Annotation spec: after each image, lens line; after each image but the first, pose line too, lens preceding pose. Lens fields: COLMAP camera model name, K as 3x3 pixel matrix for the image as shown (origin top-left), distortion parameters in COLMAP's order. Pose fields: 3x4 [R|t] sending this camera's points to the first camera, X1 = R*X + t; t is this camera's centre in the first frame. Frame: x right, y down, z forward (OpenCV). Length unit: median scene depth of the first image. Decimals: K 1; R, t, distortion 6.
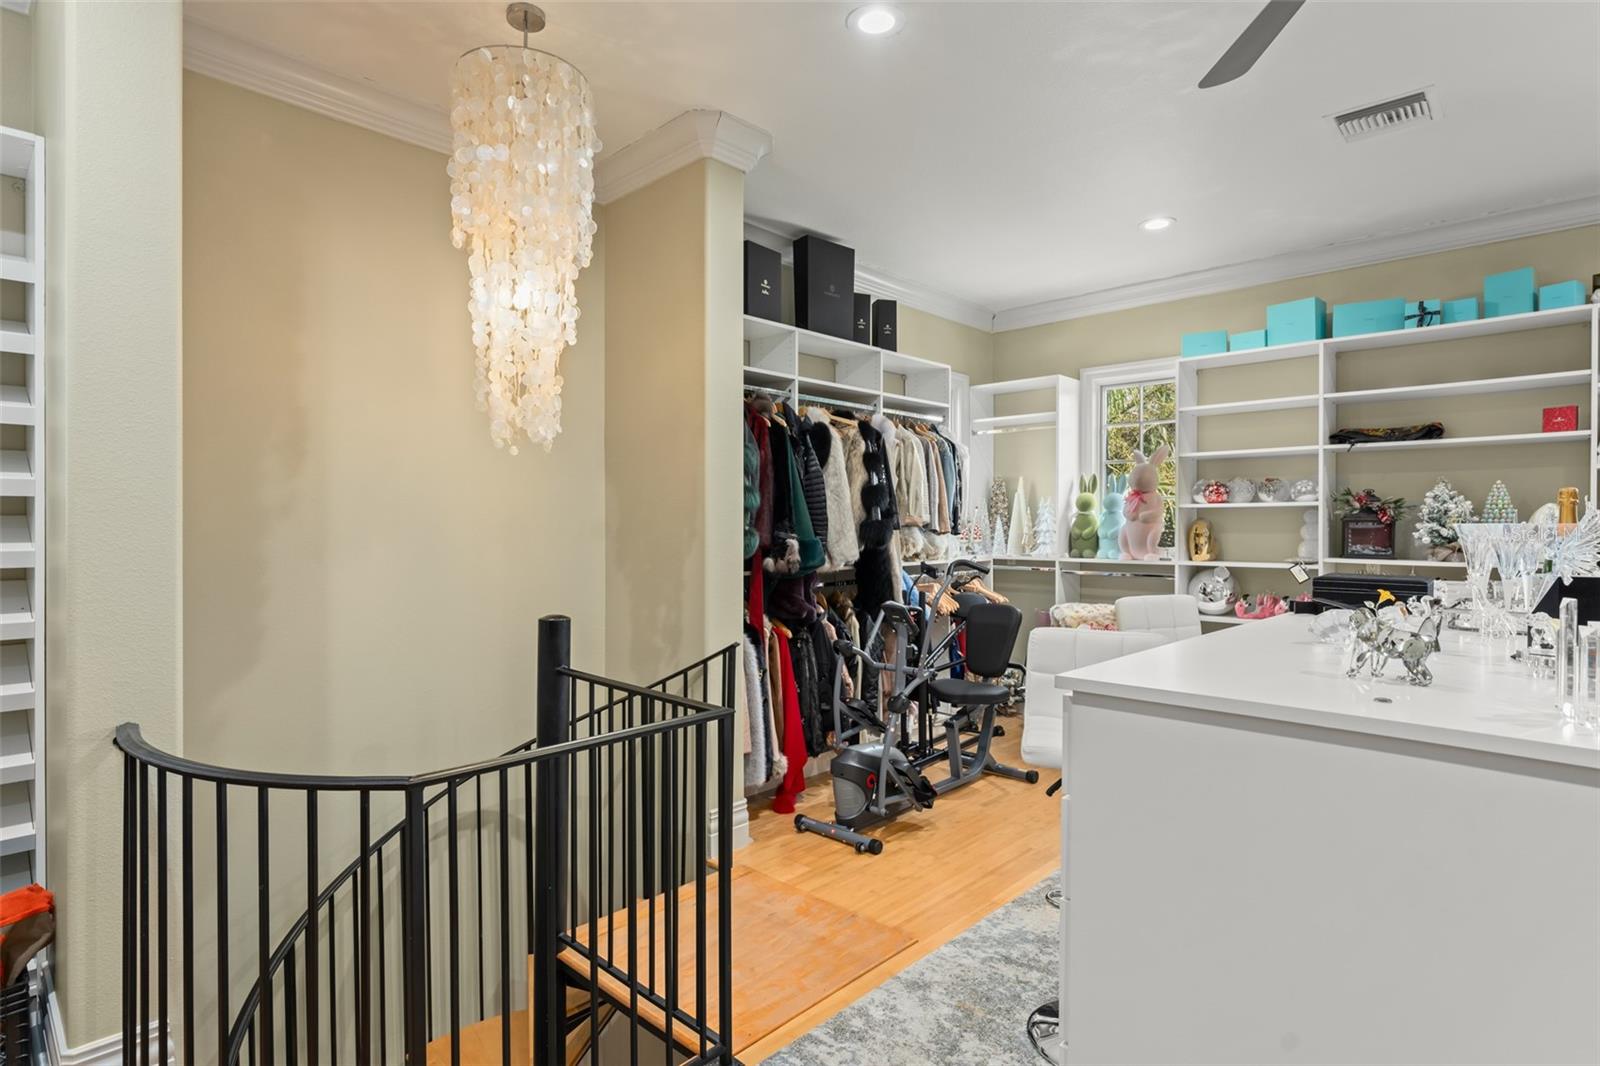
lens RADIAL K [[827.2, 0, 799.5], [0, 827.2, 531.2], [0, 0, 1]] dist [-0.000166, -0.000046]
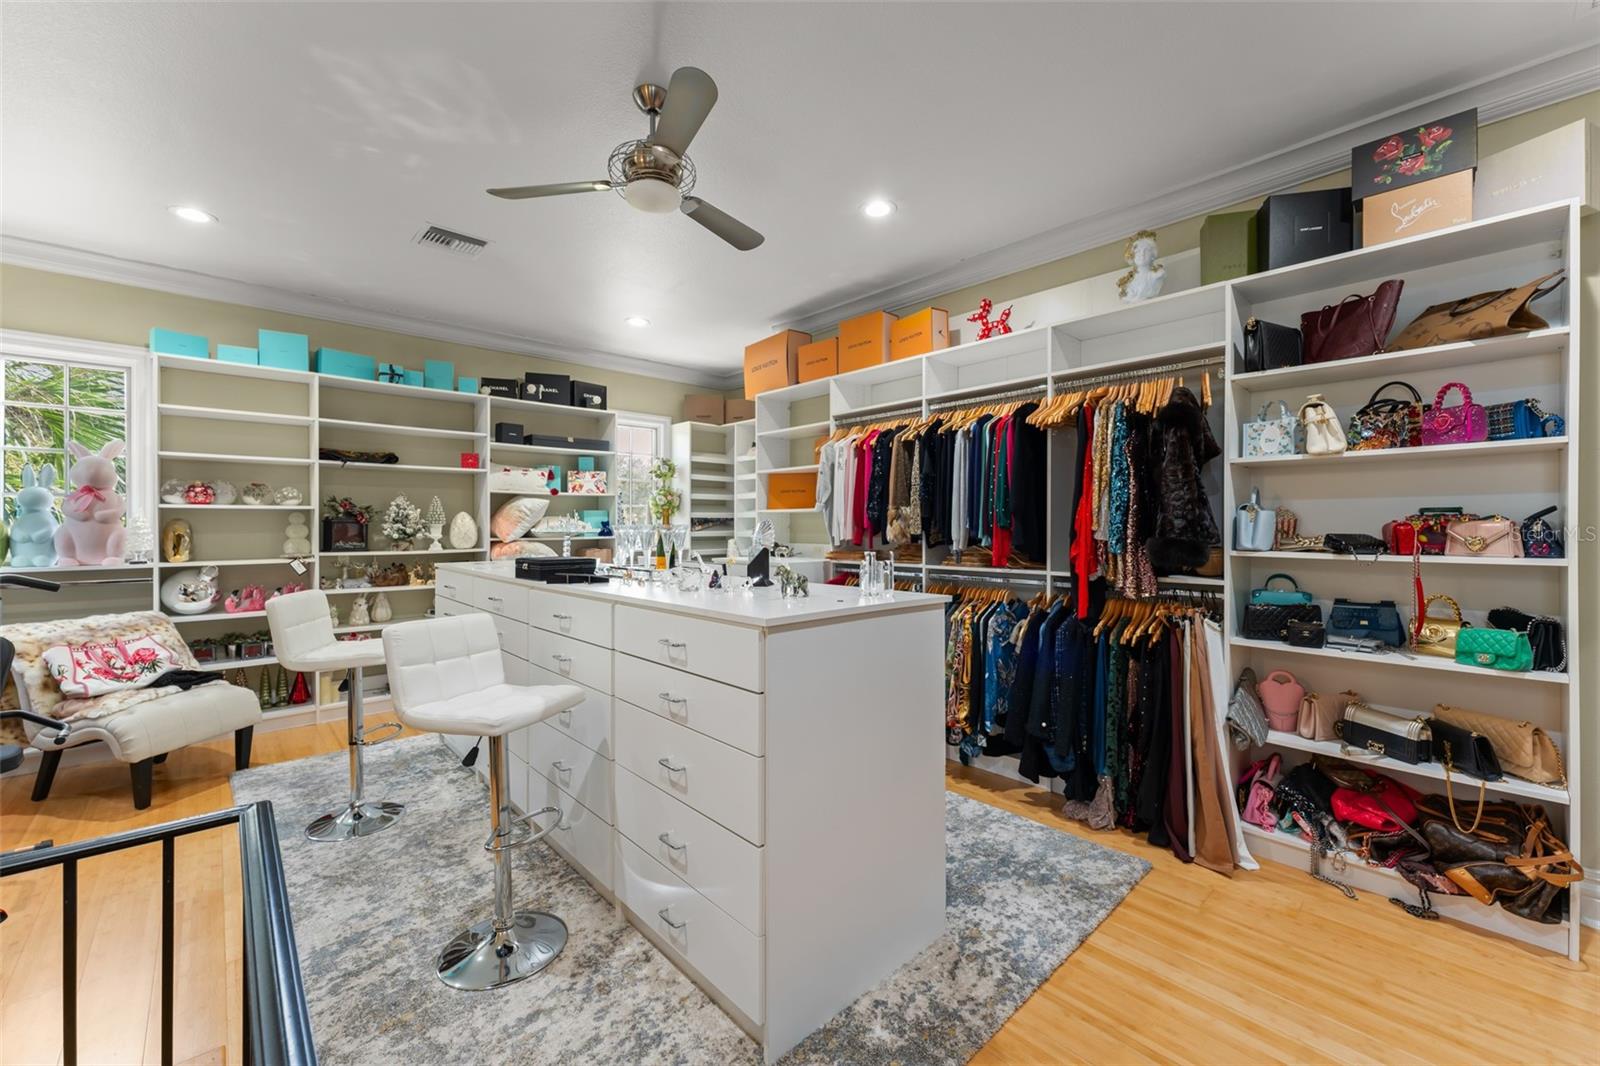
lens RADIAL K [[634.6, 0, 799.4], [0, 634.6, 526.7], [0, 0, 1]] dist [-0.001171, -0.000307]
pose [[0.061604, -0.003854, 0.998093, -0.250717], [0.008118, 0.999961, 0.003361, -0.002992], [-0.998068, 0.007895, 0.061633, 0.233293]]
